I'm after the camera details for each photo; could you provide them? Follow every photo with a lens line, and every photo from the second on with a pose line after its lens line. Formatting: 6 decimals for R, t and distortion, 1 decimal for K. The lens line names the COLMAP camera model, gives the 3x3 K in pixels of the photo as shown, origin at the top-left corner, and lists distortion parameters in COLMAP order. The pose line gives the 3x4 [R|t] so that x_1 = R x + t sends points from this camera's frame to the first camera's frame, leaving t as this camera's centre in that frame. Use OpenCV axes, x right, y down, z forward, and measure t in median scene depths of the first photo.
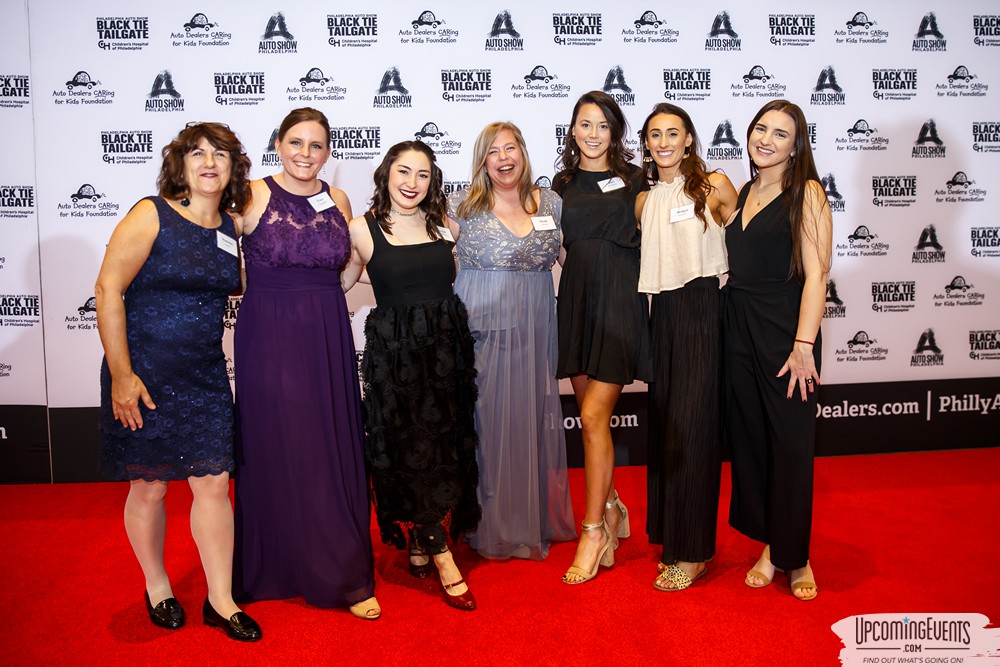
lens RADIAL K [[766.0, 0, 501.9], [0, 766.0, 328.6], [0, 0, 1]] dist [-0.054534, 0.042057]
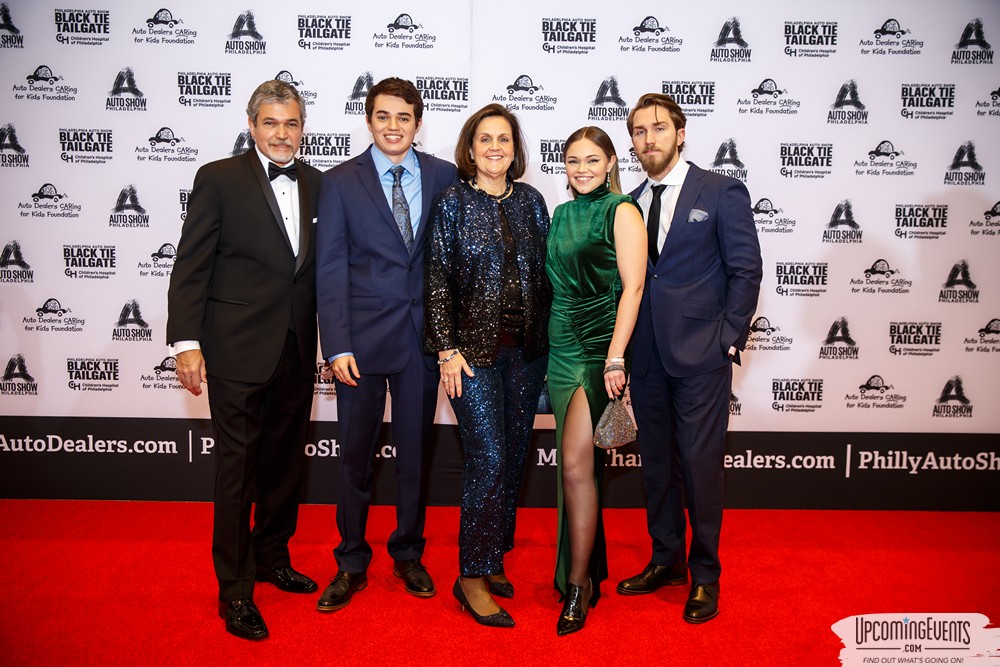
lens RADIAL K [[811.1, 0, 501.6], [0, 811.1, 342.3], [0, 0, 1]] dist [0.018663, 0.009320]
pose [[0.996221, 0.047036, -0.073016, 0.159968], [-0.048095, 0.998761, -0.012818, -0.003724], [0.072323, 0.016281, 0.997248, 0.007733]]
